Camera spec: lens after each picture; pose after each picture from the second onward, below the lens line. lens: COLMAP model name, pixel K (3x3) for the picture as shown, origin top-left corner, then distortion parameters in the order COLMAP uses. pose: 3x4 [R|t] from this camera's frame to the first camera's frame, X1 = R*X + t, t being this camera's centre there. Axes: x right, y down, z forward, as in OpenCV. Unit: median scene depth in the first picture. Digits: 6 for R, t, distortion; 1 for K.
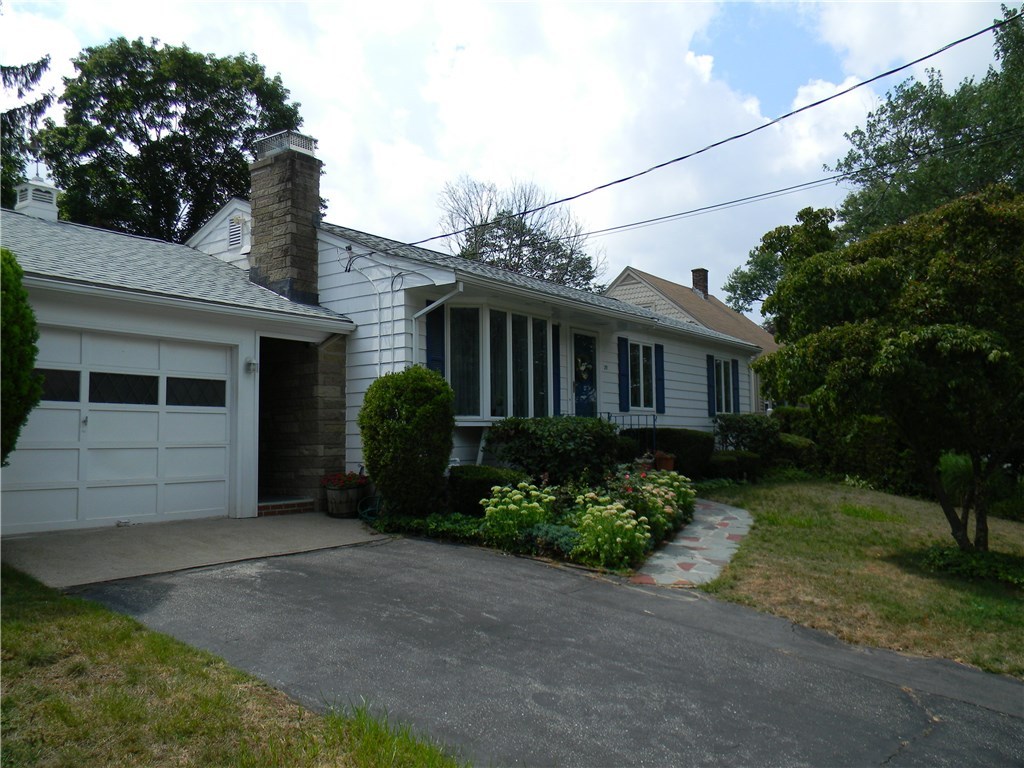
lens RADIAL K [[833.3, 0, 512.0], [0, 833.3, 384.0], [0, 0, 1]] dist [0.029543, -0.045904]
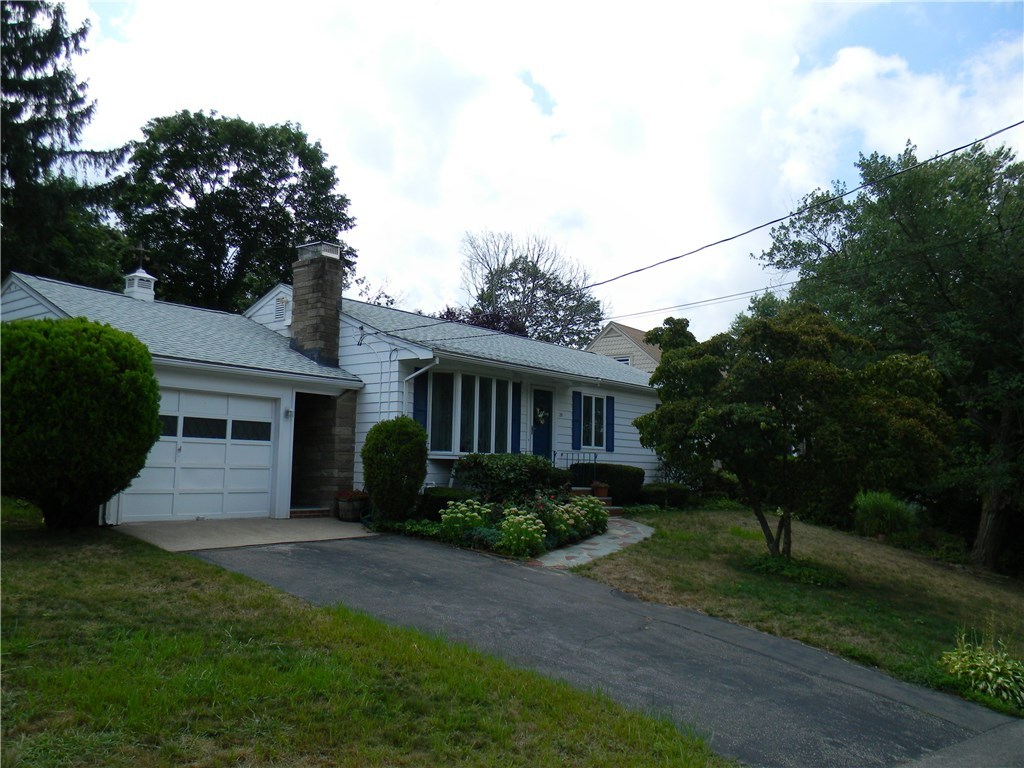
lens RADIAL K [[833.3, 0, 512.0], [0, 833.3, 384.0], [0, 0, 1]] dist [0.029543, -0.045904]
pose [[0.999000, 0.026668, -0.035877, 0.109108], [-0.027815, 0.999106, -0.031837, -0.032485], [0.034996, 0.032803, 0.998849, -0.380574]]
